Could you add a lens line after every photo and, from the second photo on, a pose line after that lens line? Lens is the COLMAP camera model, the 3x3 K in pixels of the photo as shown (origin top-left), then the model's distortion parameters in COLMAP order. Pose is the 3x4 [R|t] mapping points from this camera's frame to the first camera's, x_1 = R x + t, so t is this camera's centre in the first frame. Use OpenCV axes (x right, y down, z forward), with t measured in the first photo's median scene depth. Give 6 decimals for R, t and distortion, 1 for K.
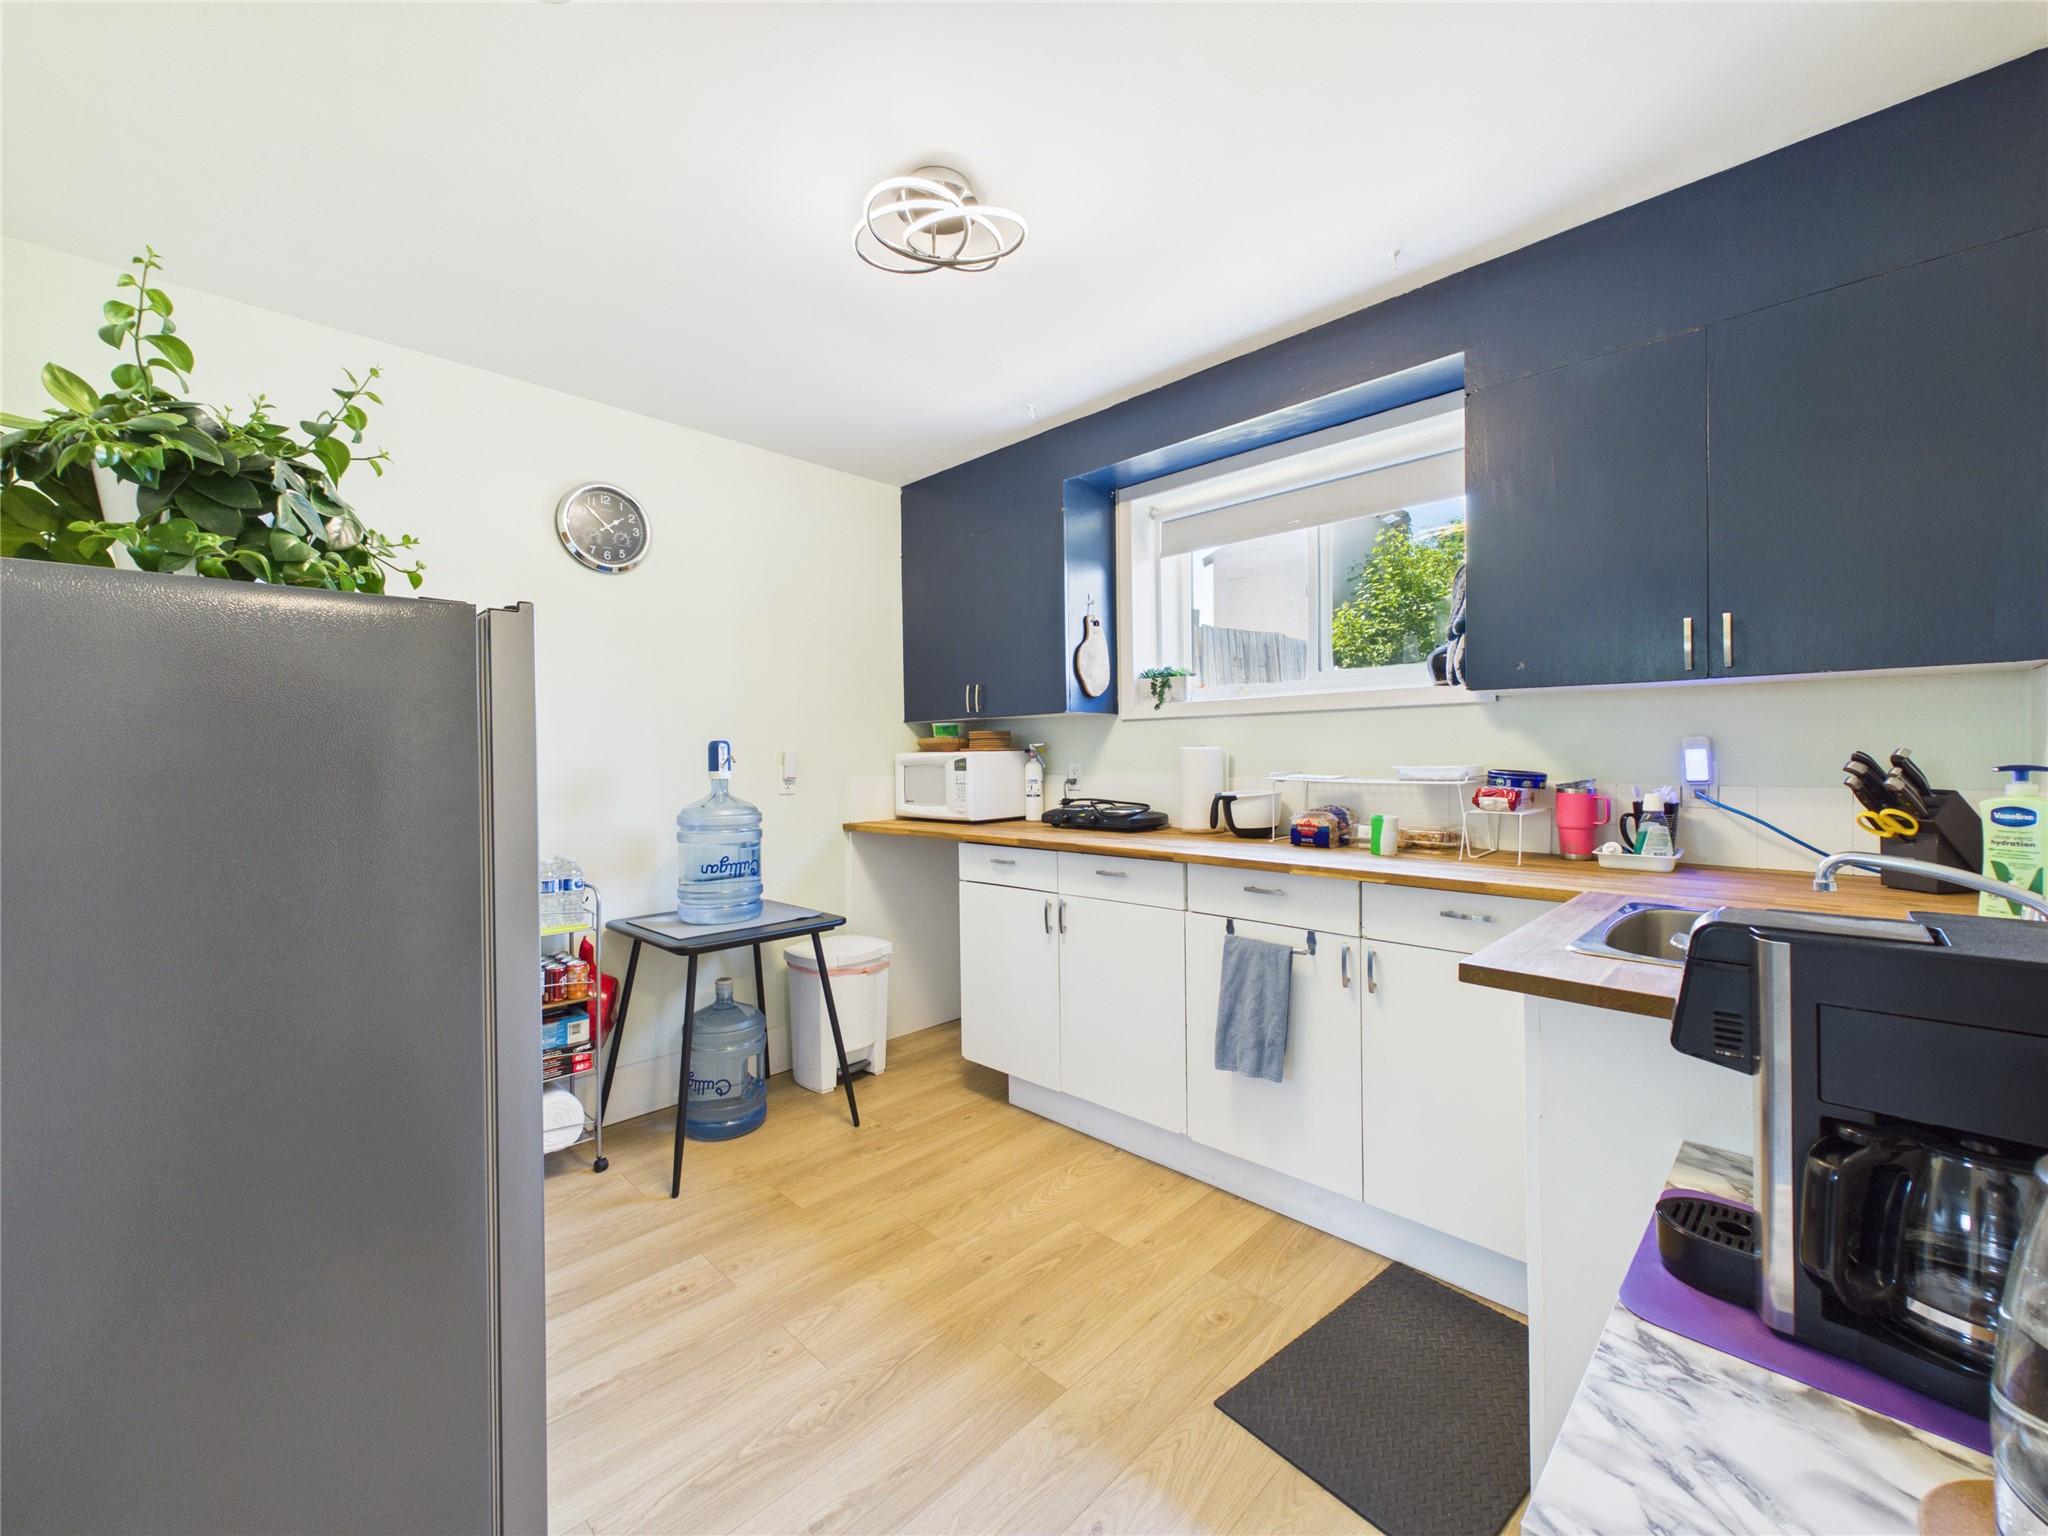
lens RADIAL K [[821.8, 0, 1033.0], [0, 821.8, 768.8], [0, 0, 1]] dist [0.000534, 0.000017]
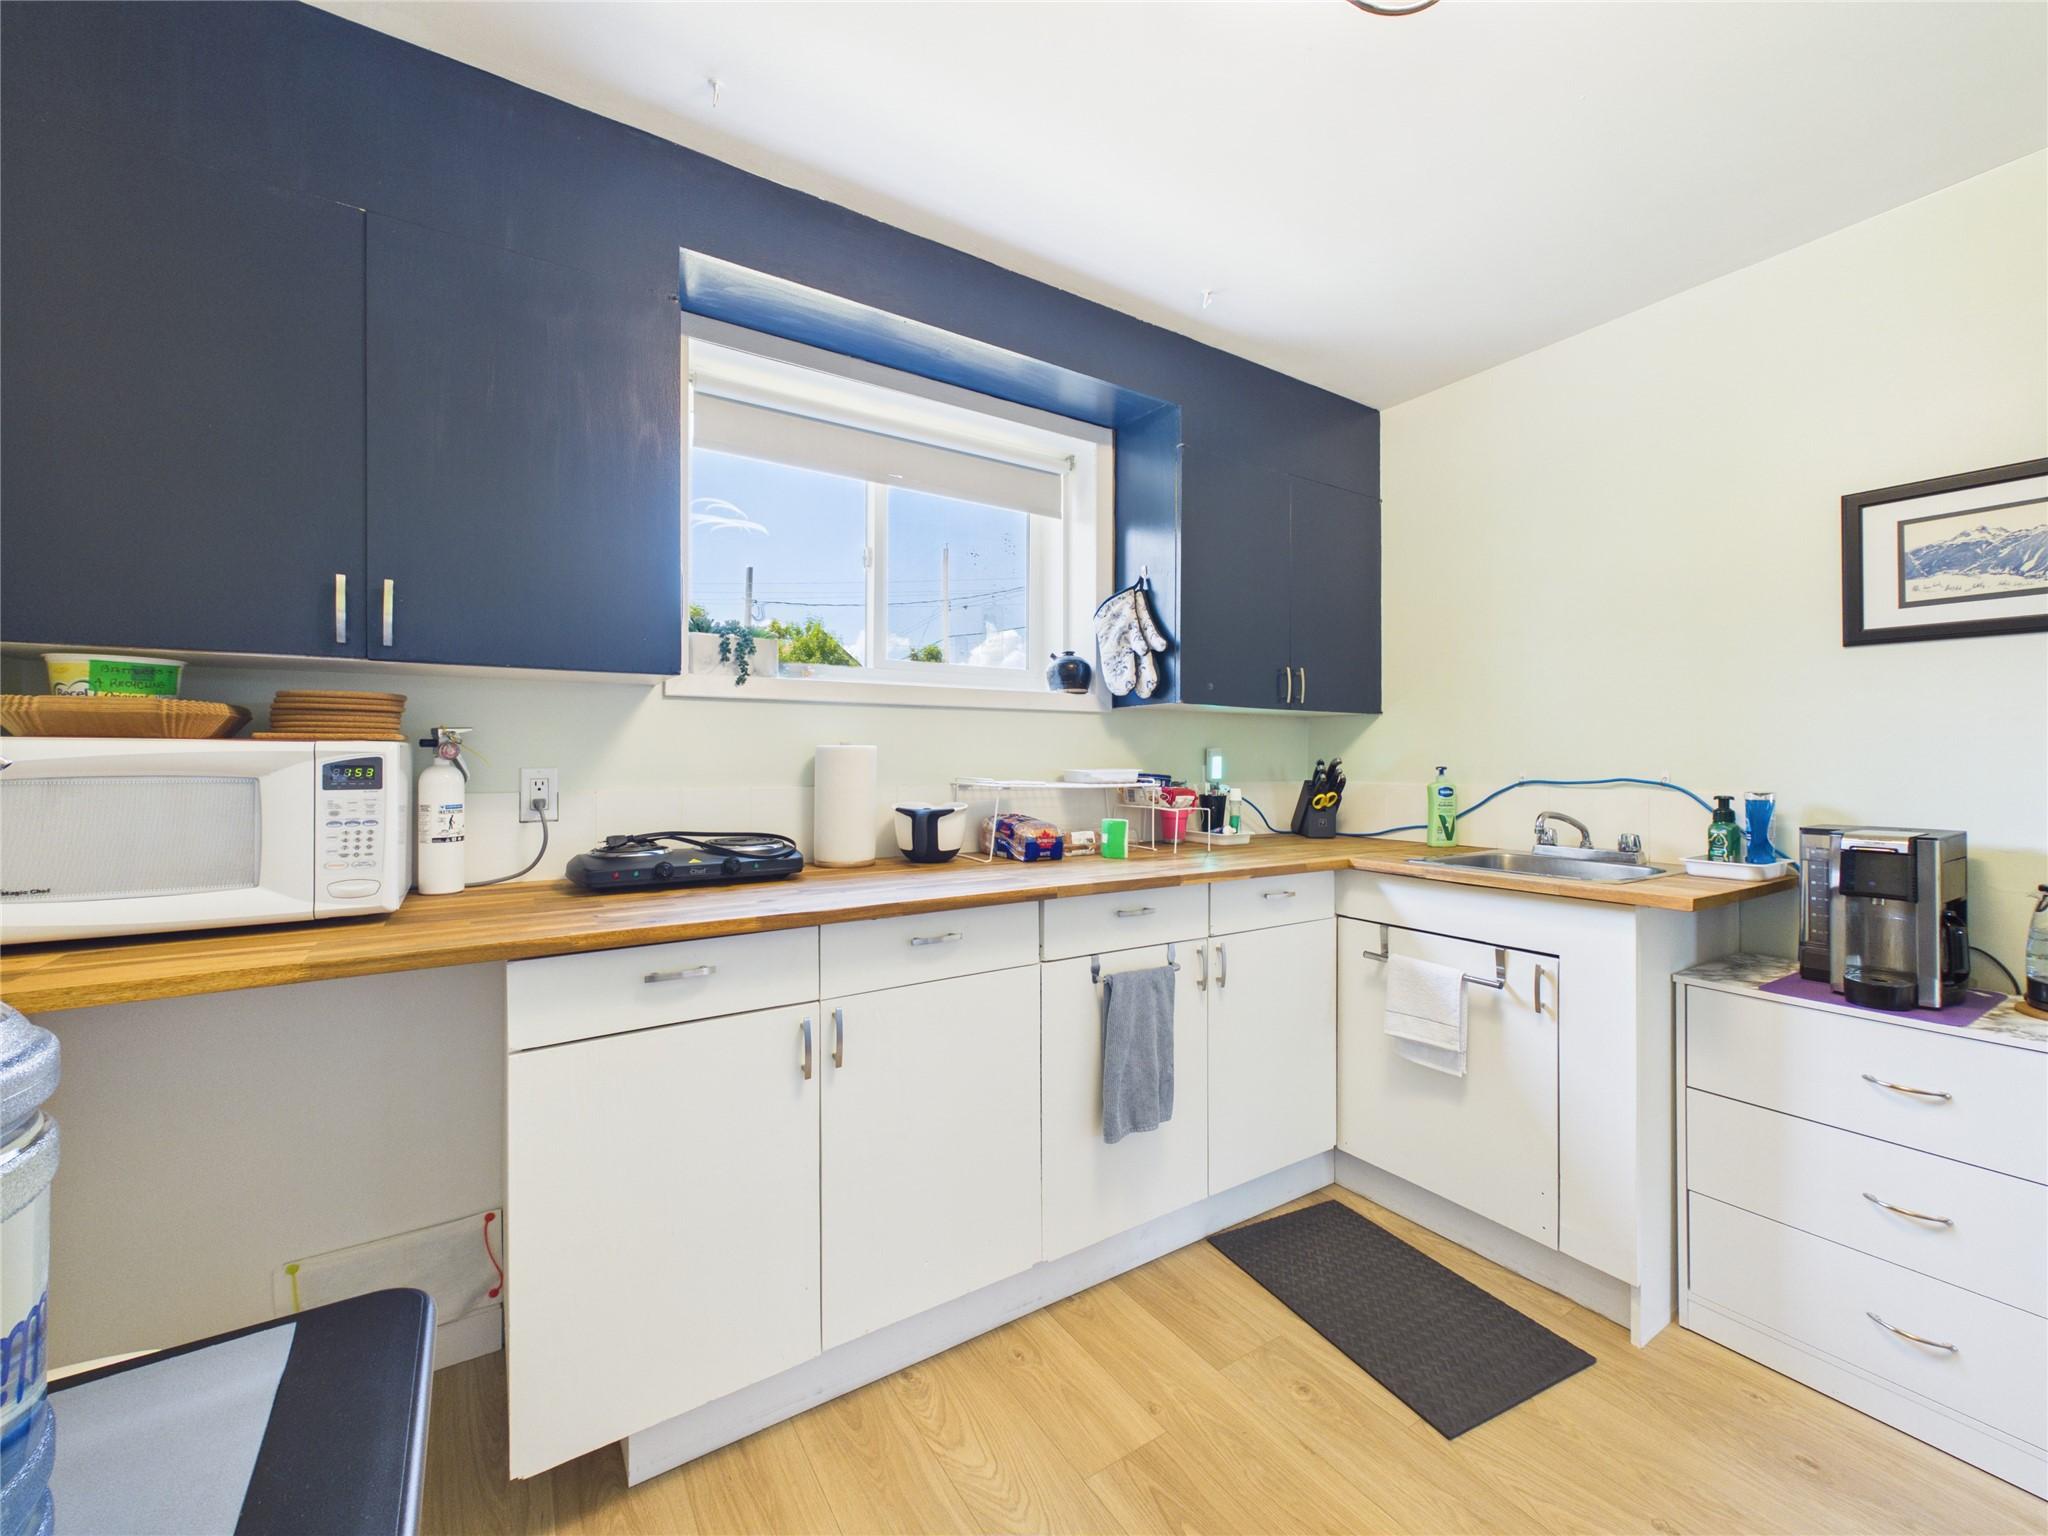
lens RADIAL K [[821.8, 0, 1029.4], [0, 821.8, 760.4], [0, 0, 1]] dist [0.000534, 0.000017]
pose [[0.228177, 0.006968, 0.973595, -0.485598], [0.010491, 0.999899, -0.009615, -0.005348], [-0.973563, 0.012408, 0.228080, 0.733222]]
